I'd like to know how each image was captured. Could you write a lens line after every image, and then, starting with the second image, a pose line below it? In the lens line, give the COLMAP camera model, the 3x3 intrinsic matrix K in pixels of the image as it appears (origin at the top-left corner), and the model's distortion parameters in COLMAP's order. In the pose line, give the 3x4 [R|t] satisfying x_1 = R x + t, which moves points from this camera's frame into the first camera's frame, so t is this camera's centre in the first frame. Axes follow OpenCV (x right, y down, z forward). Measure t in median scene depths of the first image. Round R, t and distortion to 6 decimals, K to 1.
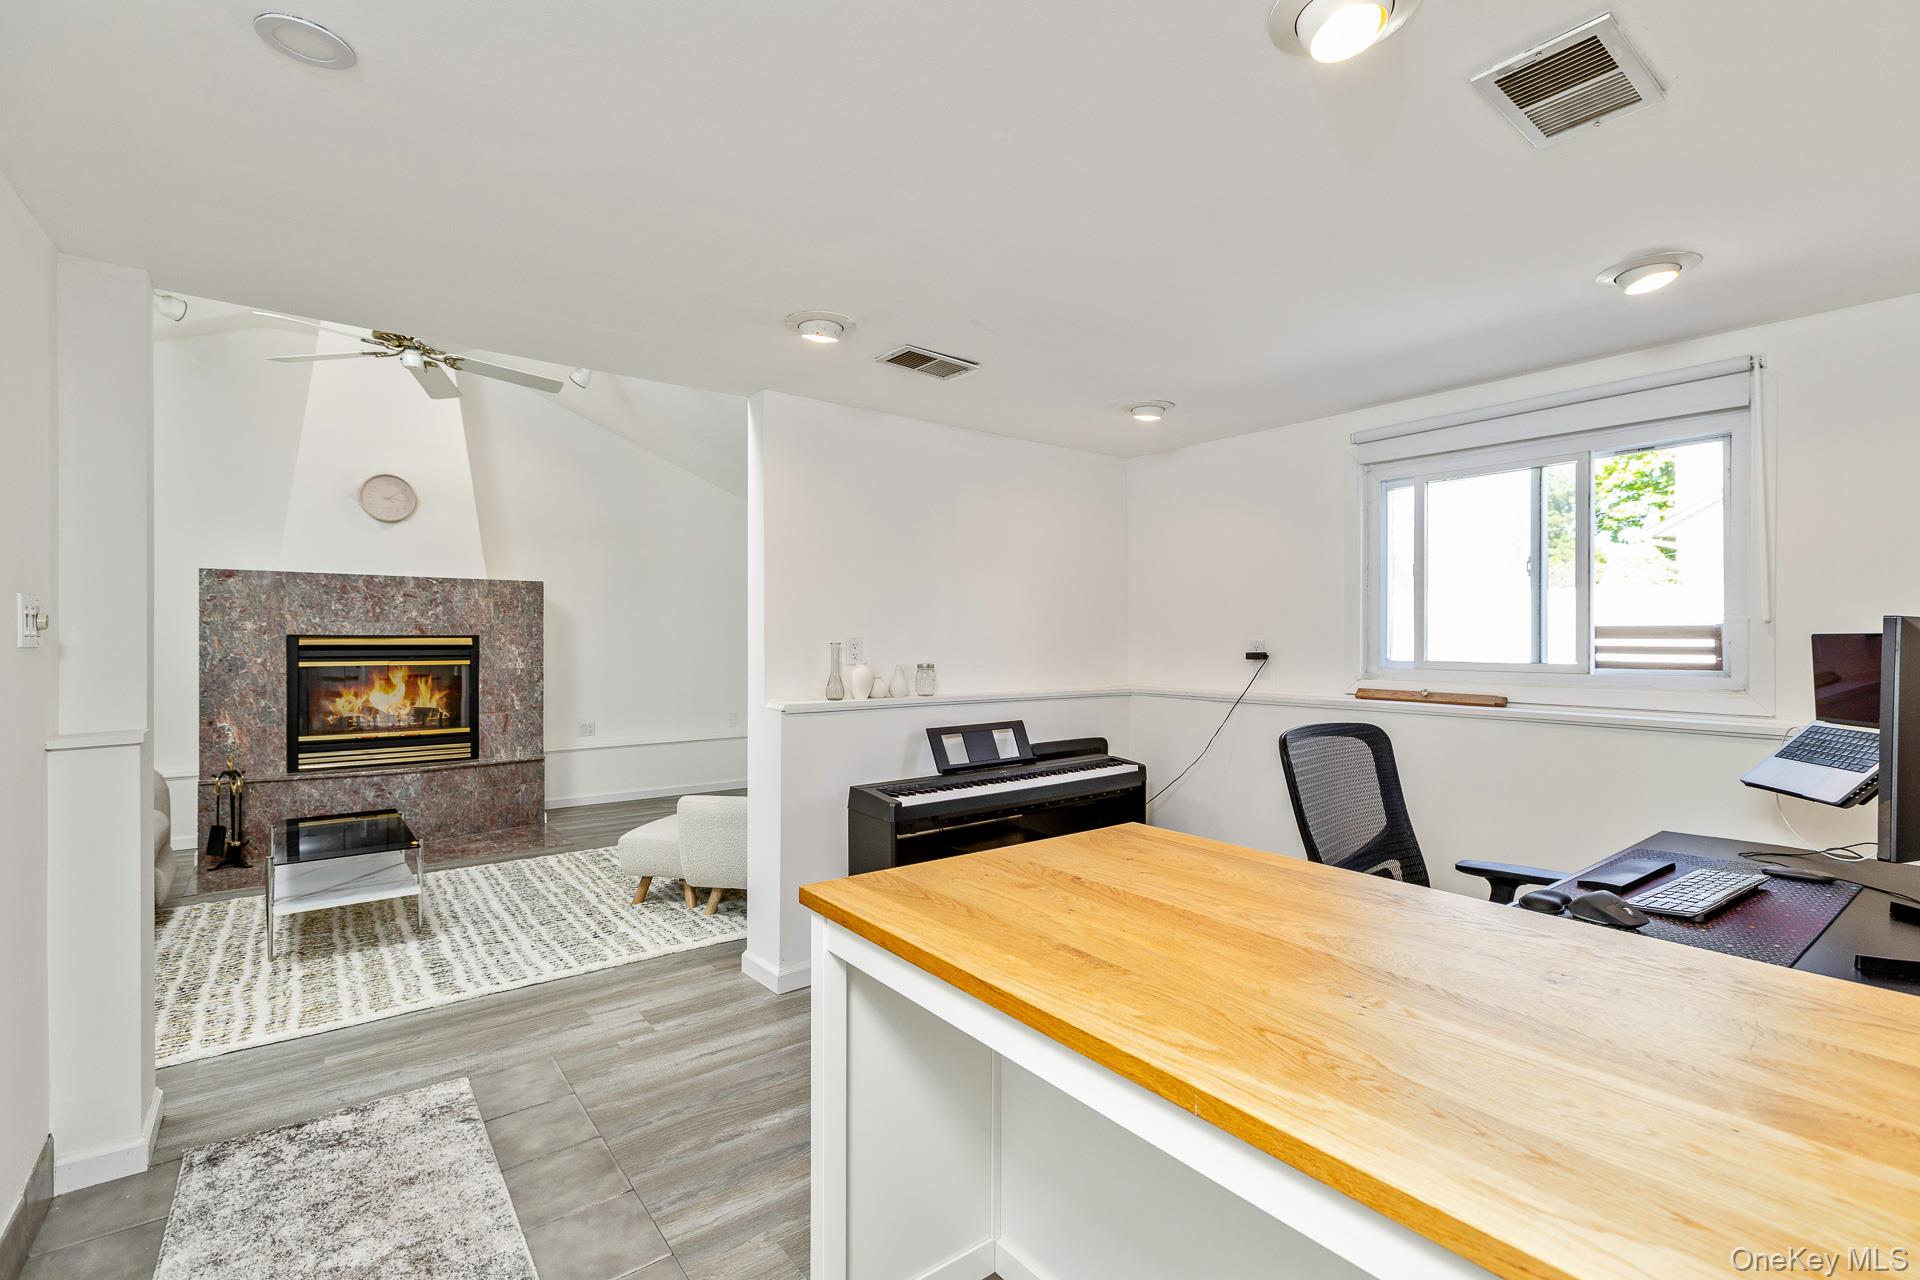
lens RADIAL K [[879.8, 0, 975.9], [0, 879.8, 641.3], [0, 0, 1]] dist [0.004994, -0.000492]
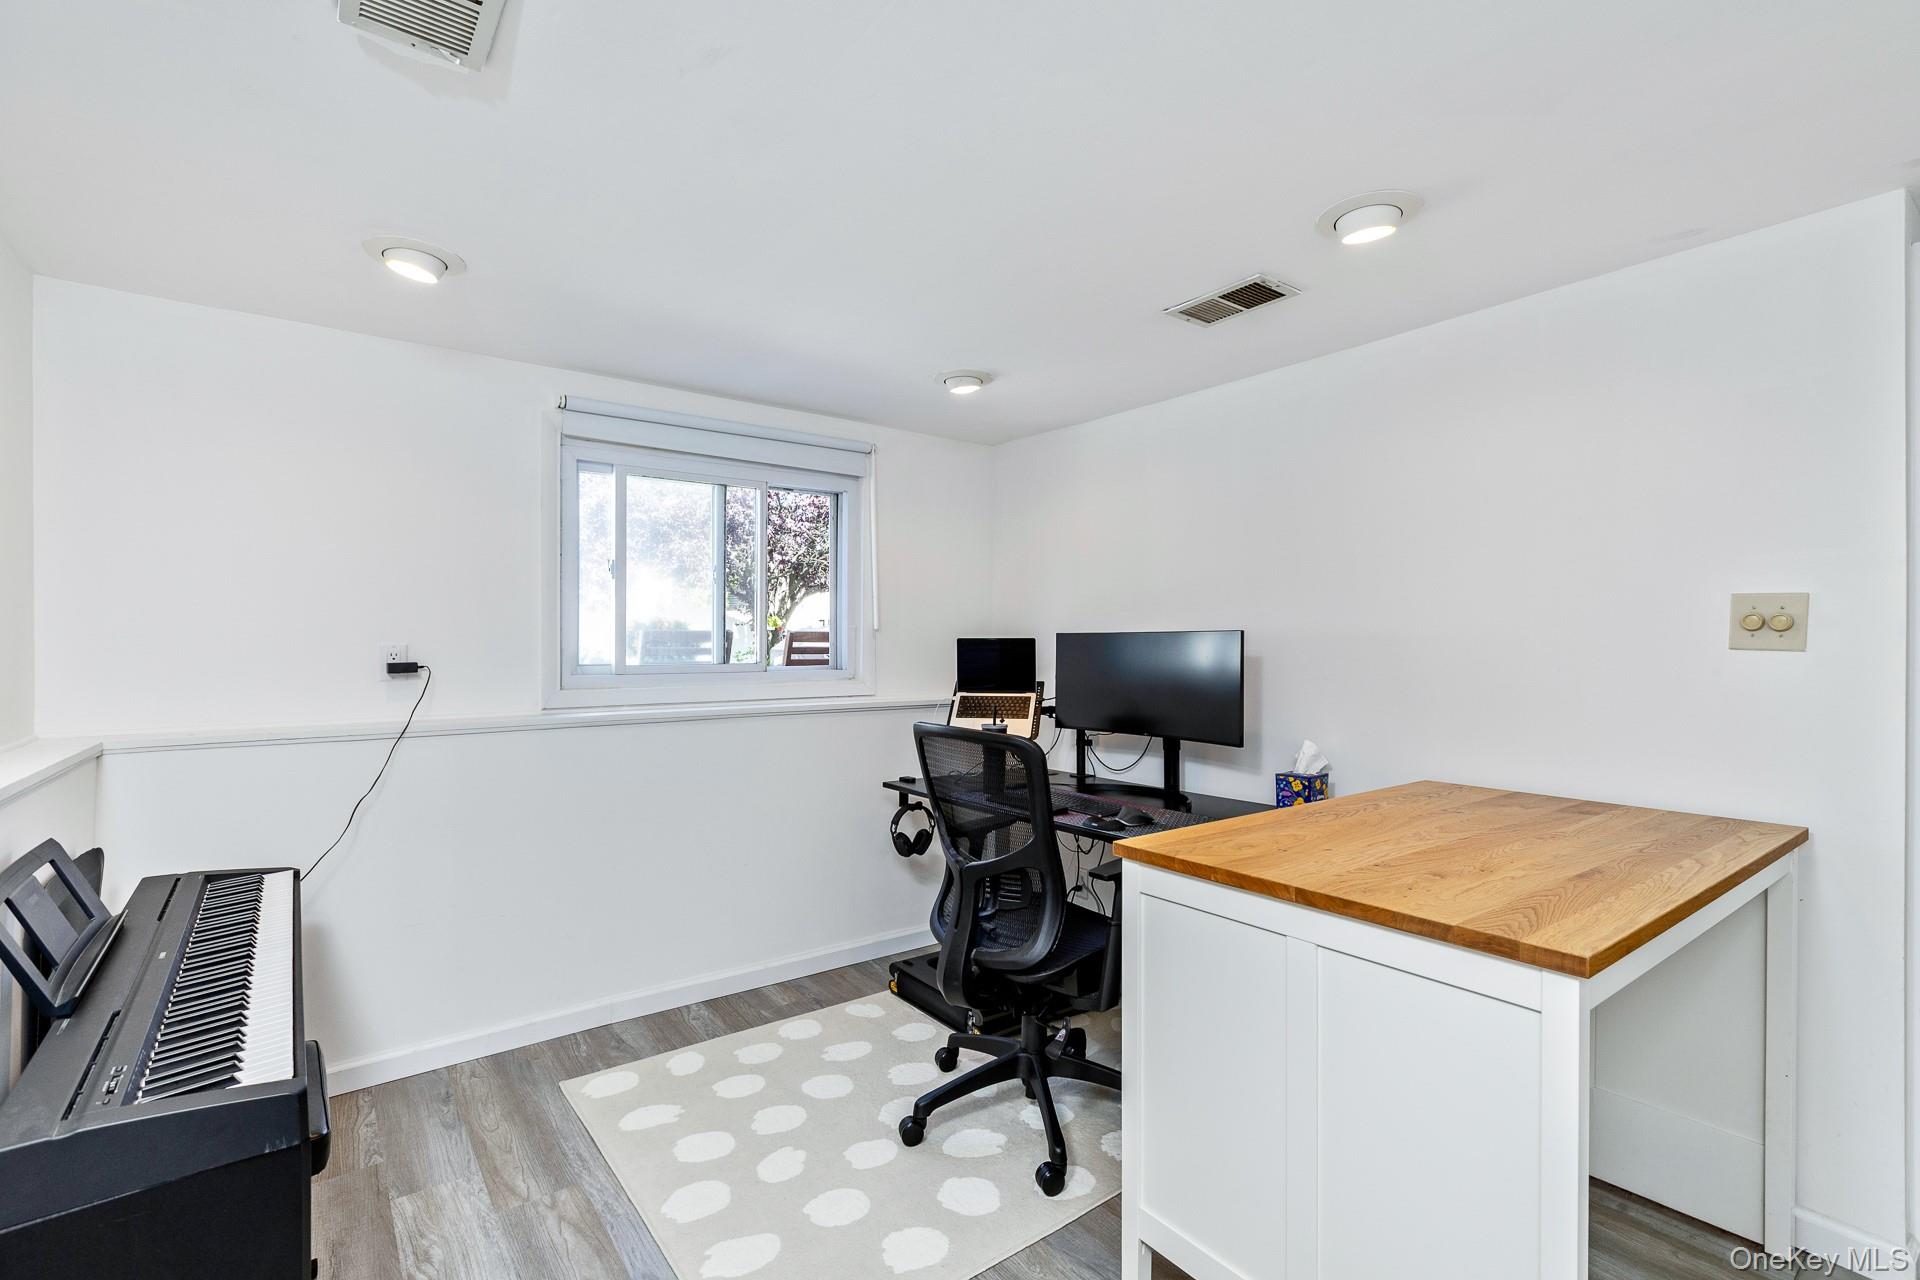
lens RADIAL K [[879.8, 0, 950.4], [0, 879.8, 639.1], [0, 0, 1]] dist [0.004994, -0.000492]
pose [[0.025255, 0.001149, 0.999680, -0.256412], [0.005518, 0.999984, -0.001289, -0.001669], [-0.999666, 0.005548, 0.025248, 0.396265]]
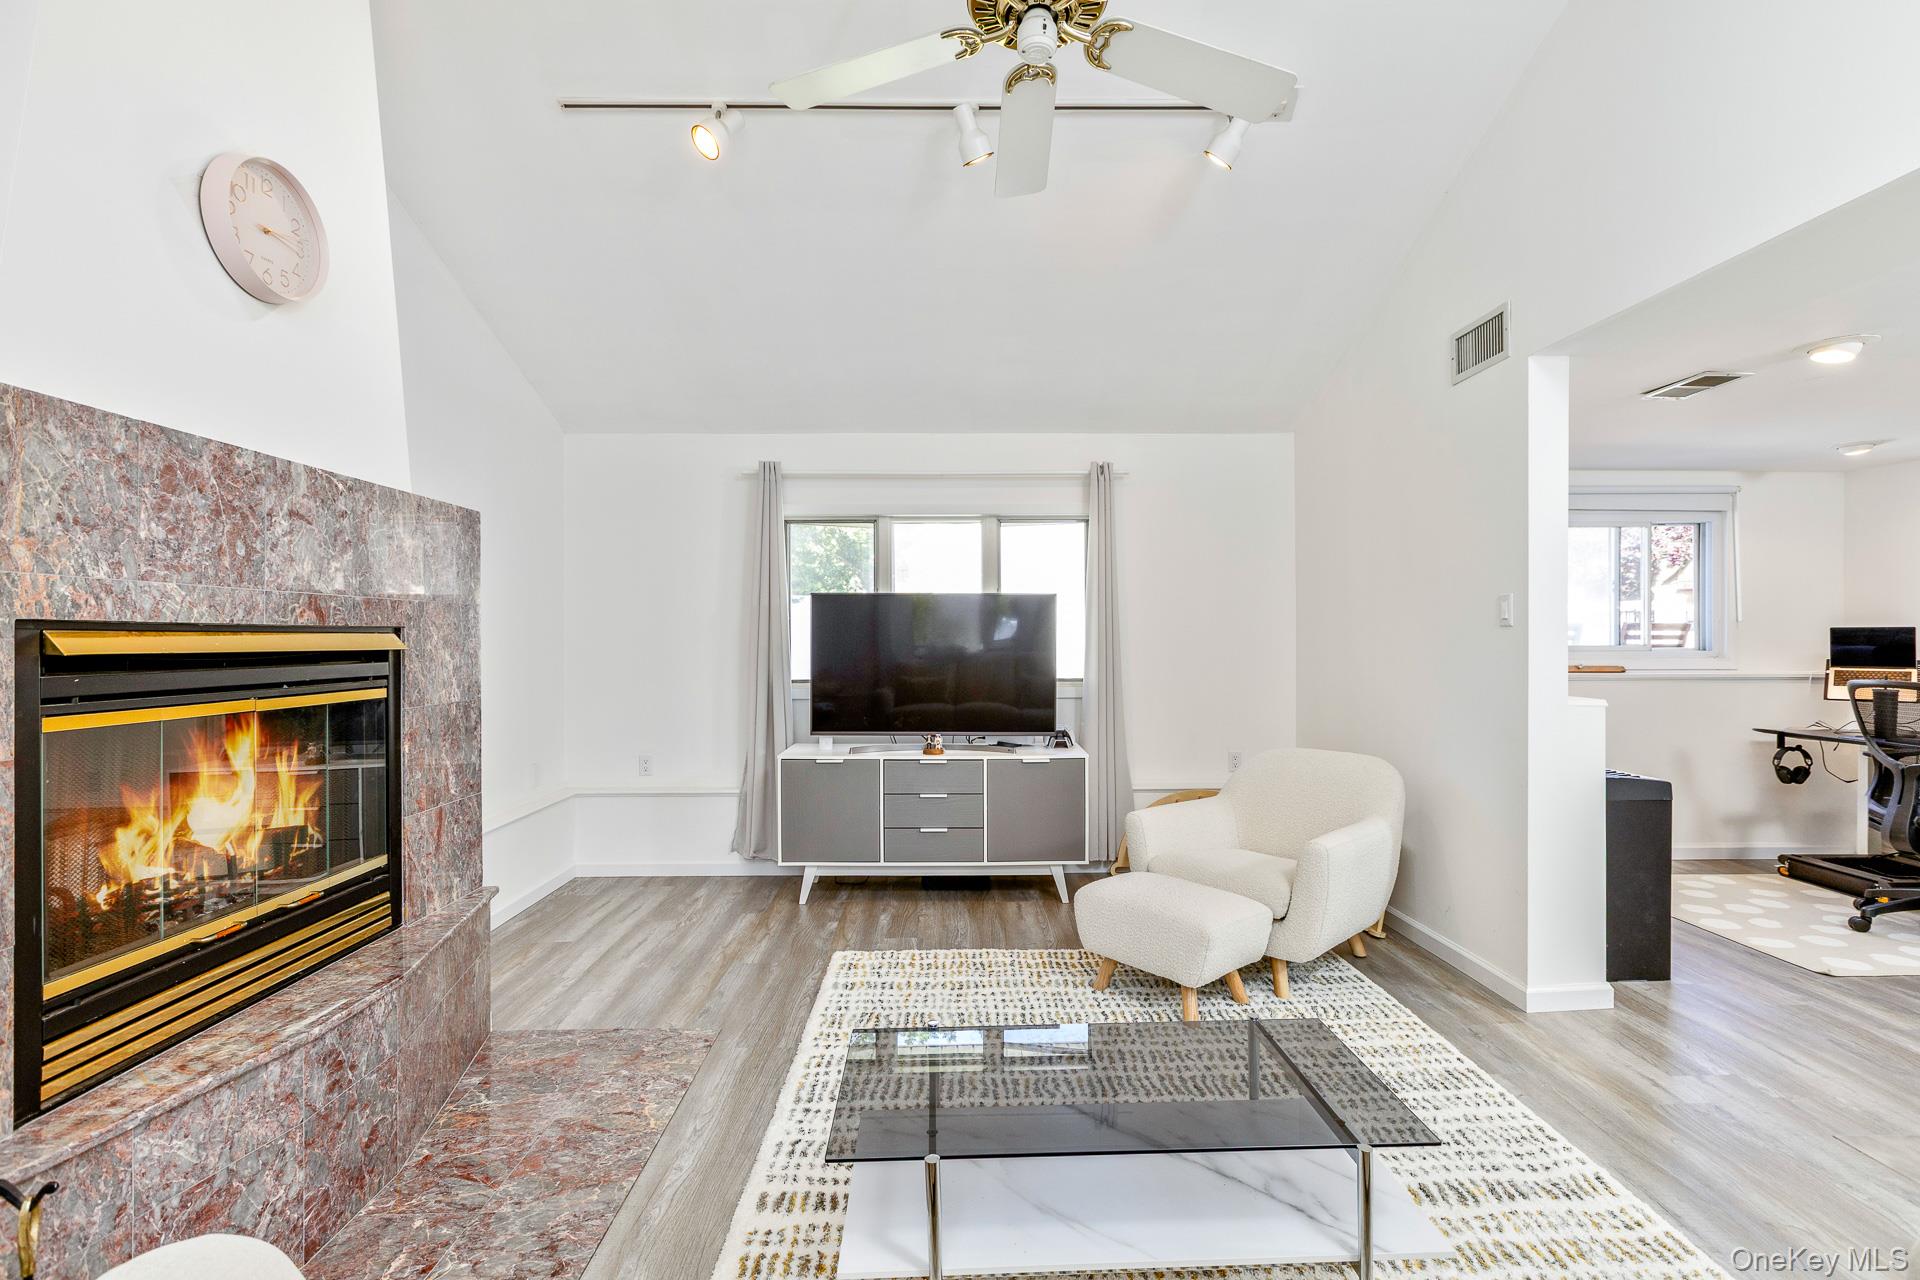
lens RADIAL K [[879.8, 0, 967.6], [0, 879.8, 633.4], [0, 0, 1]] dist [0.004994, -0.000492]
pose [[0.581091, 0.000052, 0.813838, -0.817679], [0.007854, 0.999953, -0.005672, 0.000701], [-0.813801, 0.009688, 0.581063, 0.593372]]
